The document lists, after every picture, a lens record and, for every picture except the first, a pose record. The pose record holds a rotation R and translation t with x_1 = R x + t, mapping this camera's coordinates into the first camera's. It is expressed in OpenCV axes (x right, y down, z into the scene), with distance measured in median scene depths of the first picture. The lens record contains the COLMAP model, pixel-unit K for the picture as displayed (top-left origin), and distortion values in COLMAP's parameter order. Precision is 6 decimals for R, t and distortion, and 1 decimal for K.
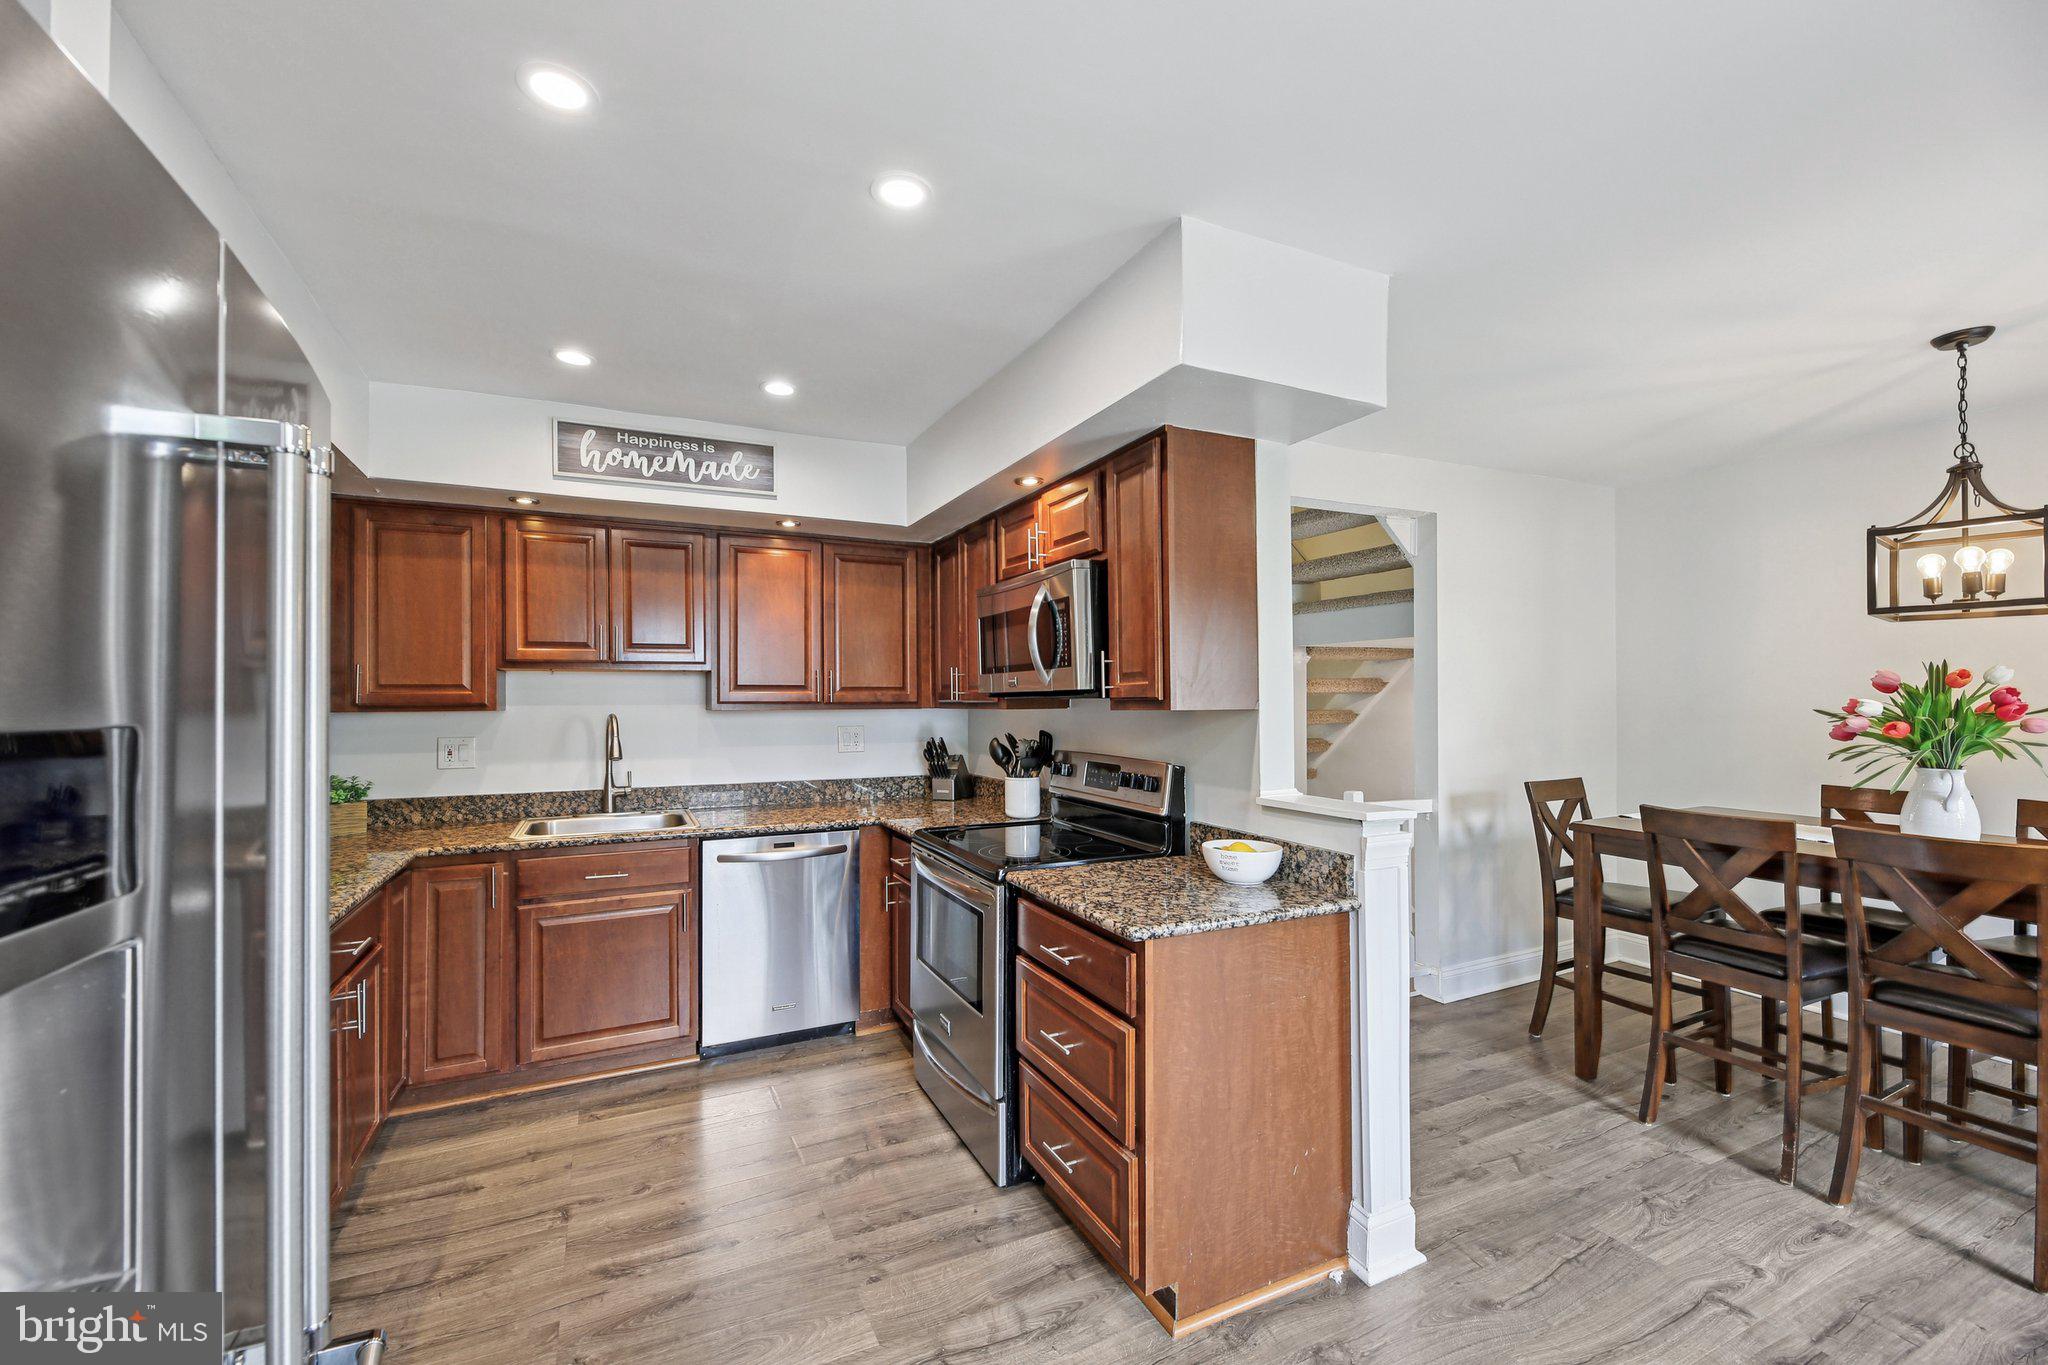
lens RADIAL K [[829.2, 0, 1035.0], [0, 829.2, 676.7], [0, 0, 1]] dist [0.000940, -0.000444]
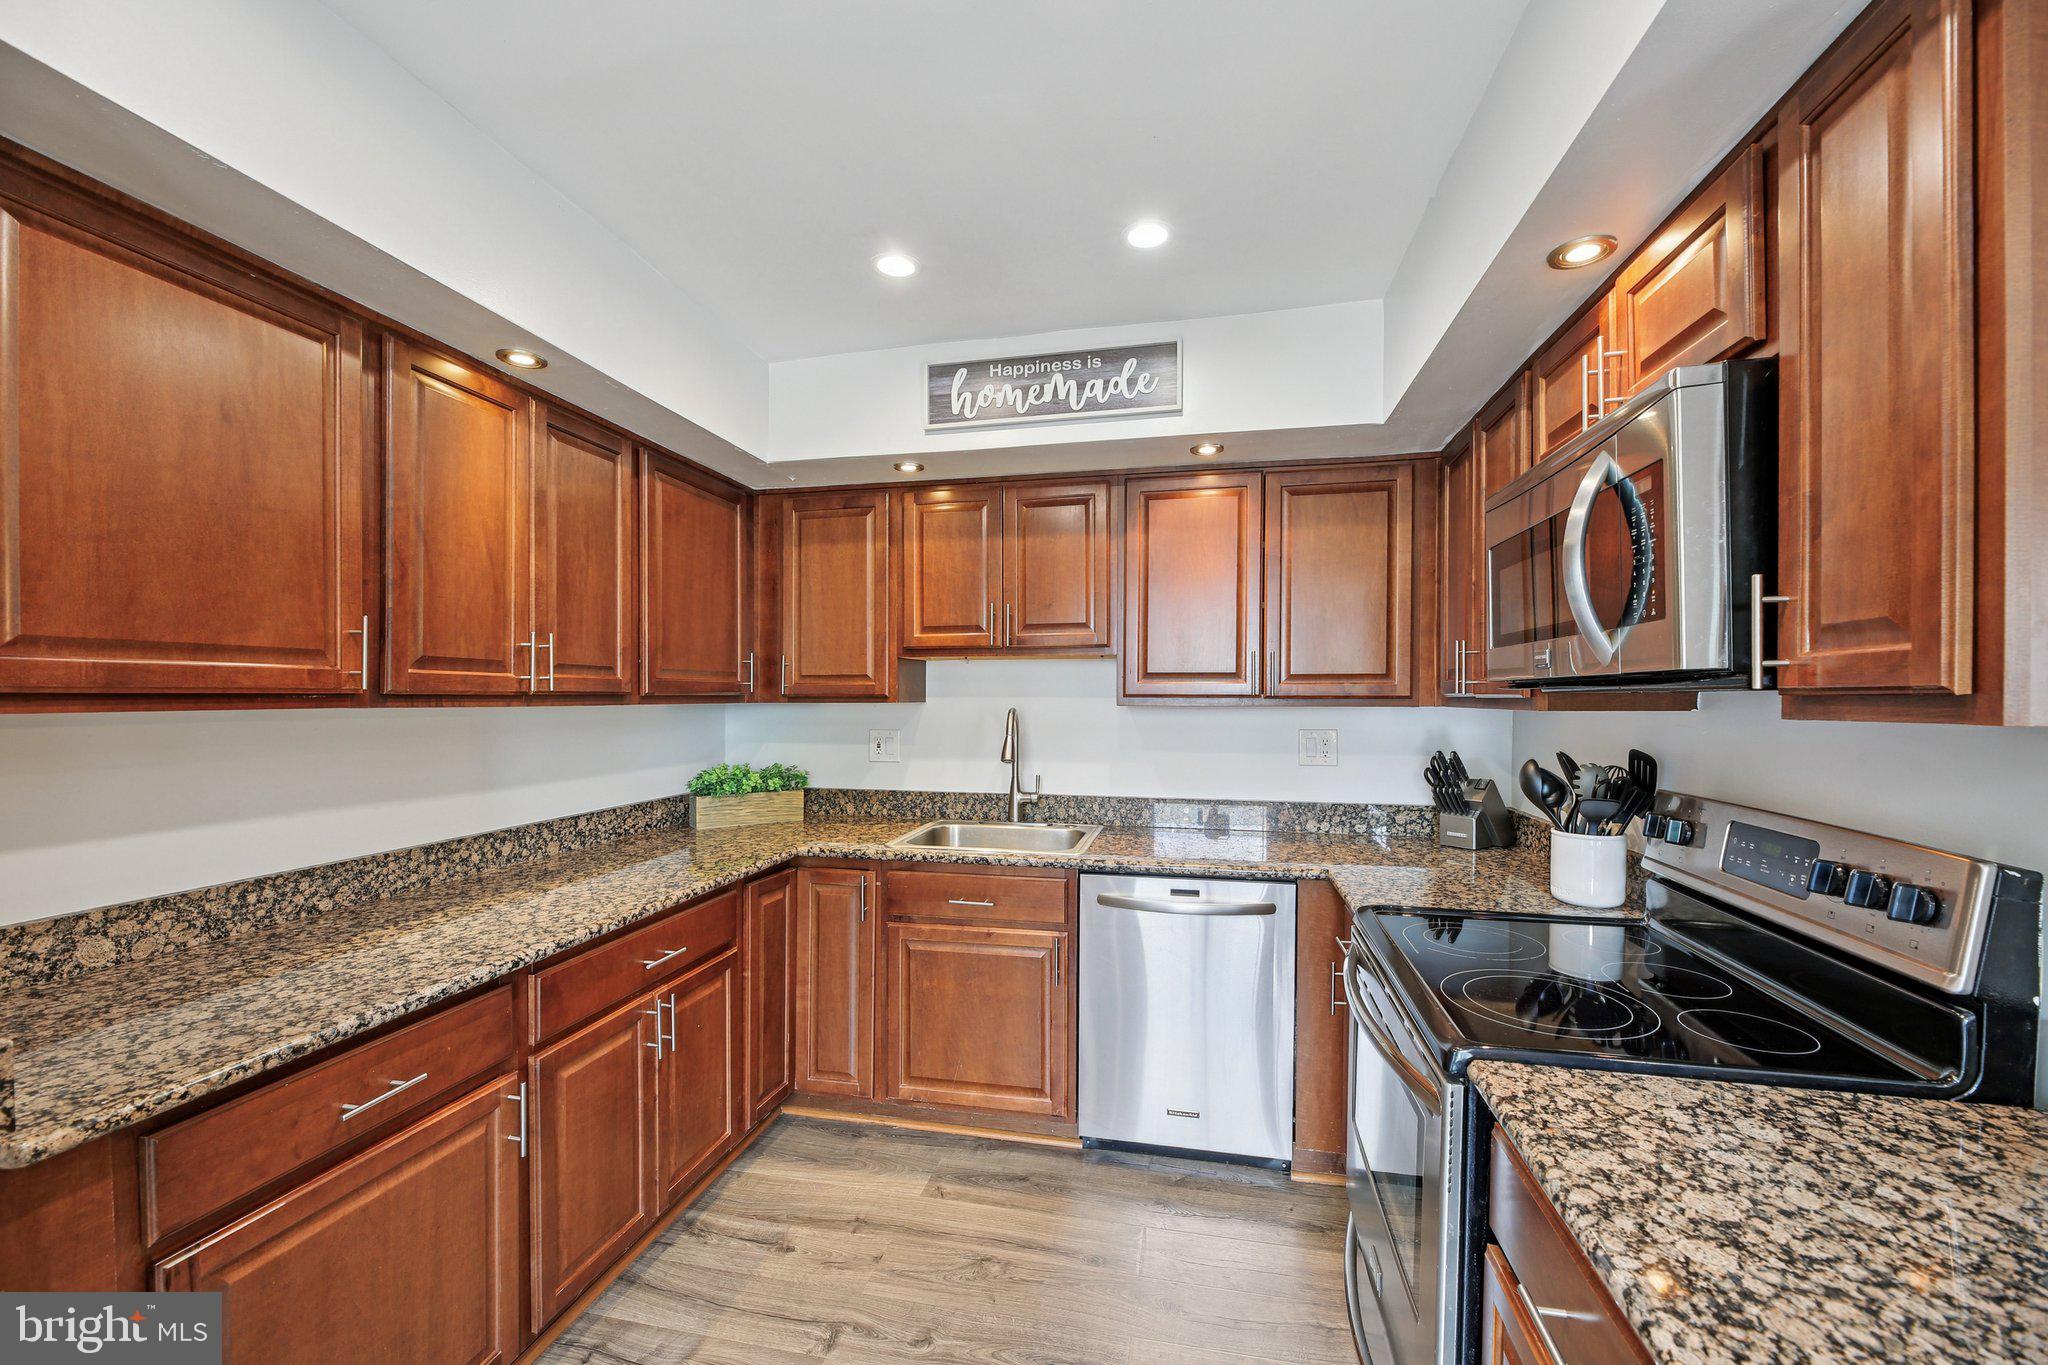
lens RADIAL K [[842.2, 0, 1019.7], [0, 842.2, 708.9], [0, 0, 1]] dist [0.001426, -0.006146]
pose [[0.775855, 0.015853, -0.630712, 0.049928], [0.013233, 0.999055, 0.041389, 0.010845], [0.630772, -0.040458, 0.774913, 0.362040]]
